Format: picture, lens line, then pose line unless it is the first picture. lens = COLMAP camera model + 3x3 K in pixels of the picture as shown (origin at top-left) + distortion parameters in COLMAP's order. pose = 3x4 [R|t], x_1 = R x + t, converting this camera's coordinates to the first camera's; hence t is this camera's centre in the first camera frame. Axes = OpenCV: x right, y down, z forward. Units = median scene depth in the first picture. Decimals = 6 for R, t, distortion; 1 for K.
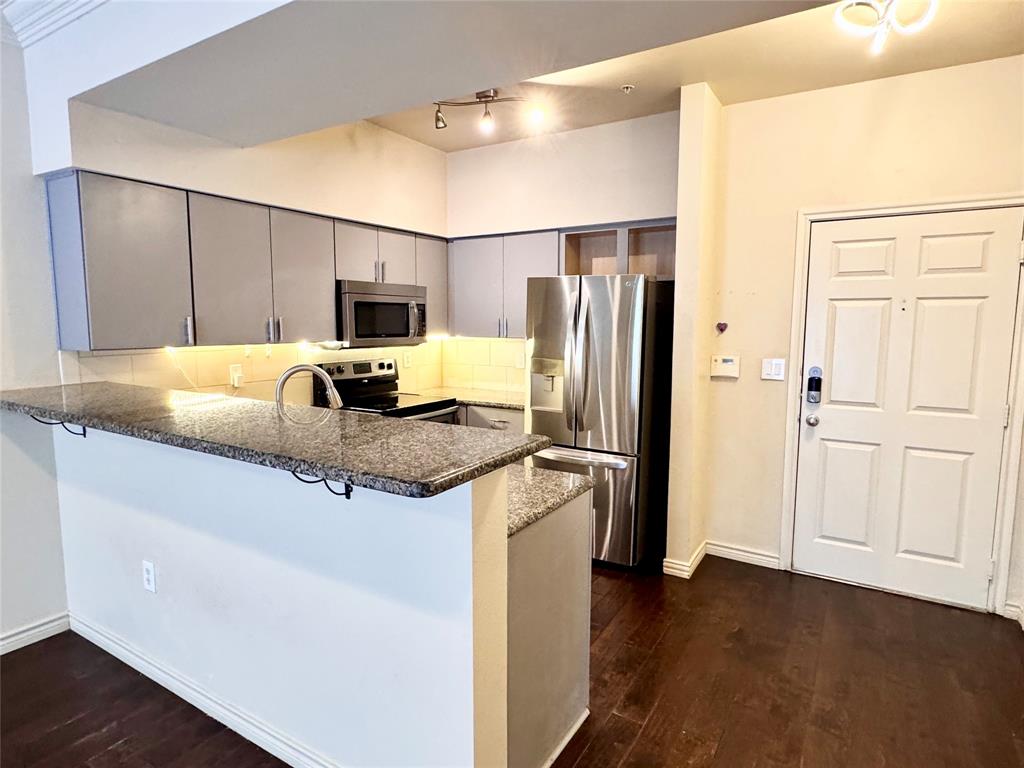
lens RADIAL K [[579.3, 0, 512.0], [0, 579.3, 384.0], [0, 0, 1]] dist [0.003439, 0.000641]
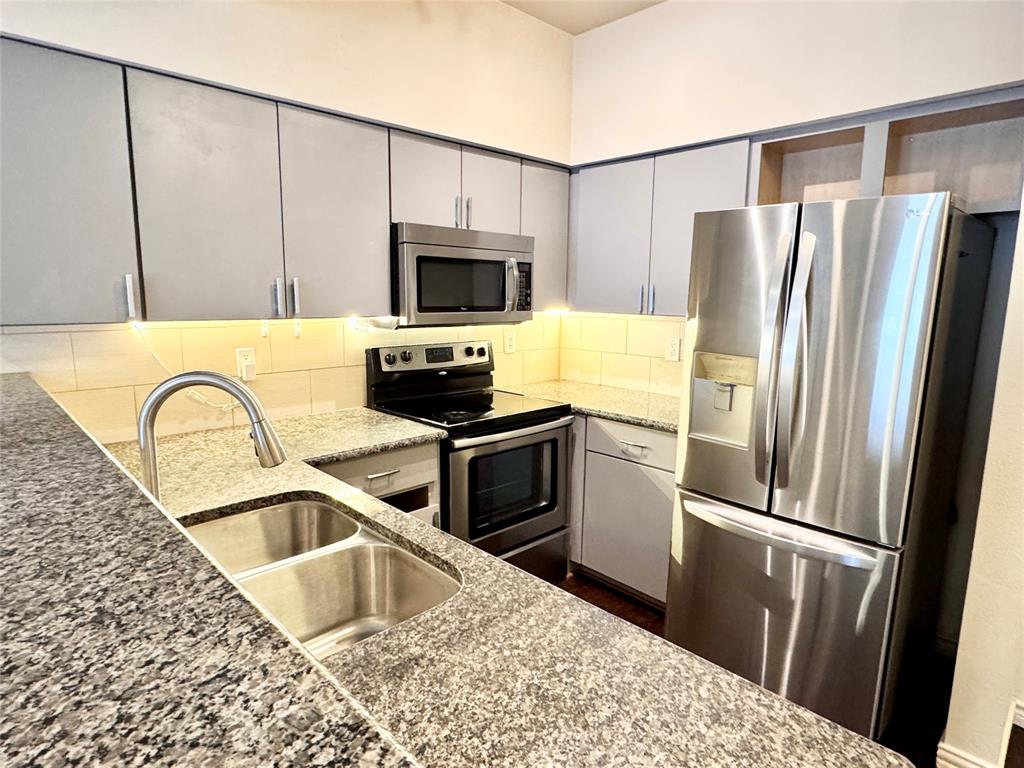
lens RADIAL K [[585.0, 0, 511.4], [0, 585.0, 382.8], [0, 0, 1]] dist [-0.001058, 0.000829]
pose [[0.970094, 0.046563, -0.238220, -0.003481], [-0.036170, 0.998201, 0.047817, -0.031575], [0.240018, -0.037771, 0.970033, 0.345385]]
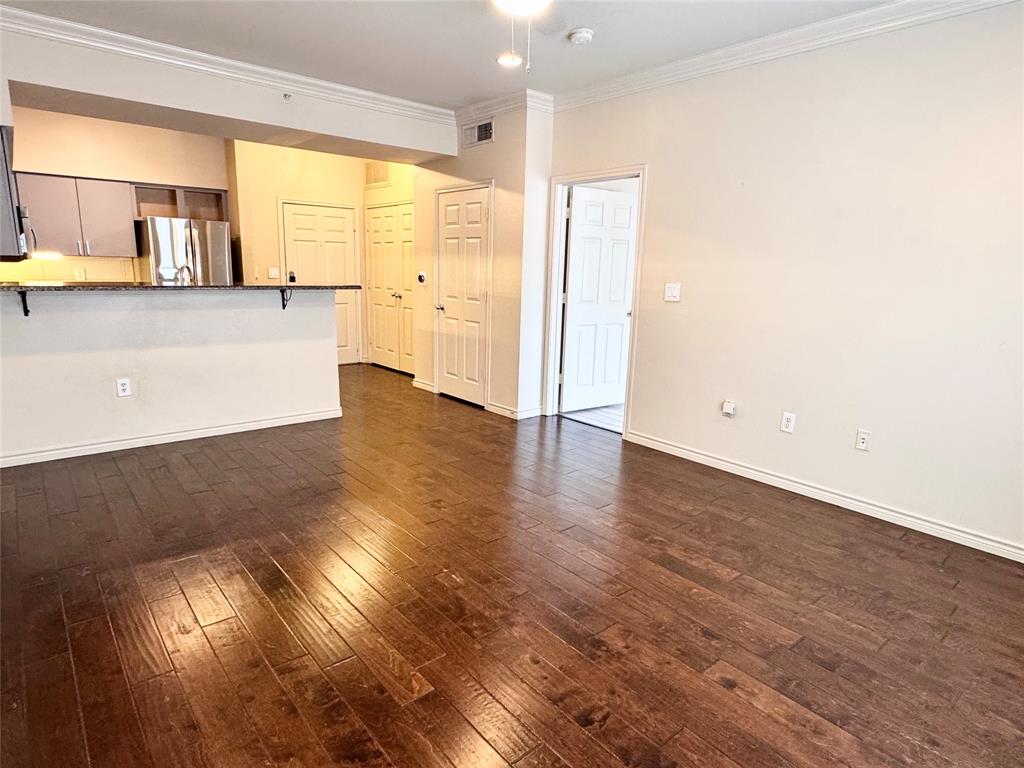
lens RADIAL K [[585.0, 0, 511.4], [0, 585.0, 382.8], [0, 0, 1]] dist [-0.001058, 0.000829]
pose [[0.313930, -0.183562, 0.931532, -1.119194], [0.078762, 0.982786, 0.167119, 0.066754], [-0.946174, 0.020906, 0.322984, -0.404916]]
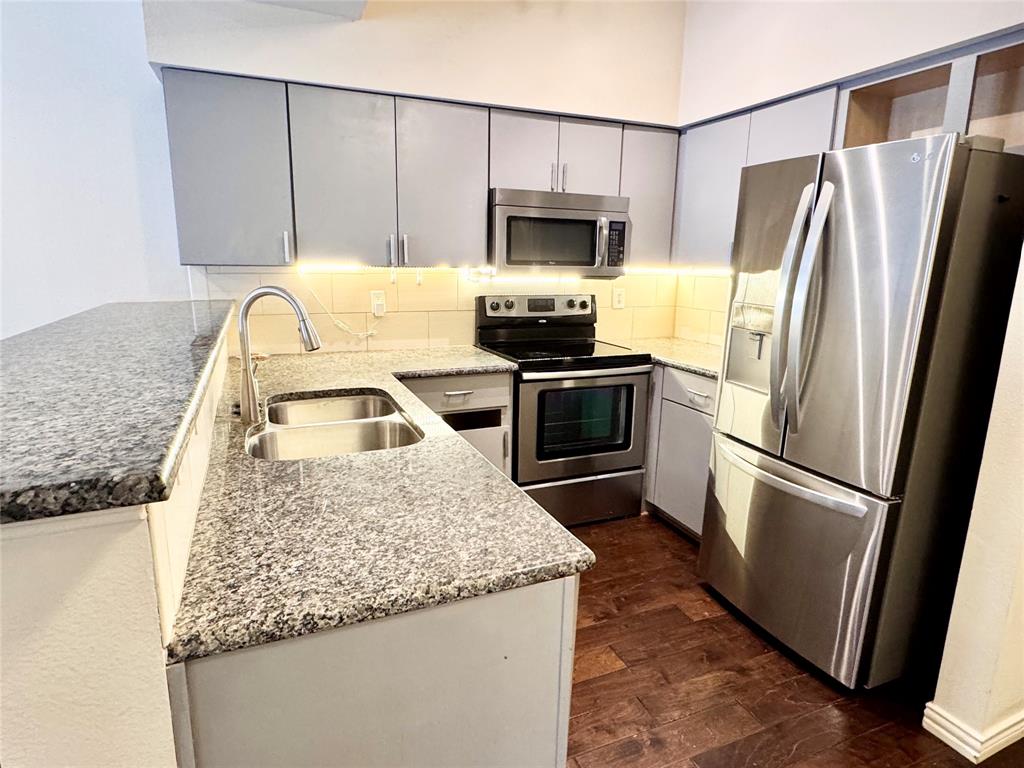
lens RADIAL K [[585.0, 0, 511.4], [0, 585.0, 382.8], [0, 0, 1]] dist [-0.001058, 0.000829]
pose [[0.819206, 0.130653, -0.558419, 0.181753], [-0.077750, 0.990016, 0.117574, -0.012968], [0.568205, -0.052900, 0.821185, 0.318465]]
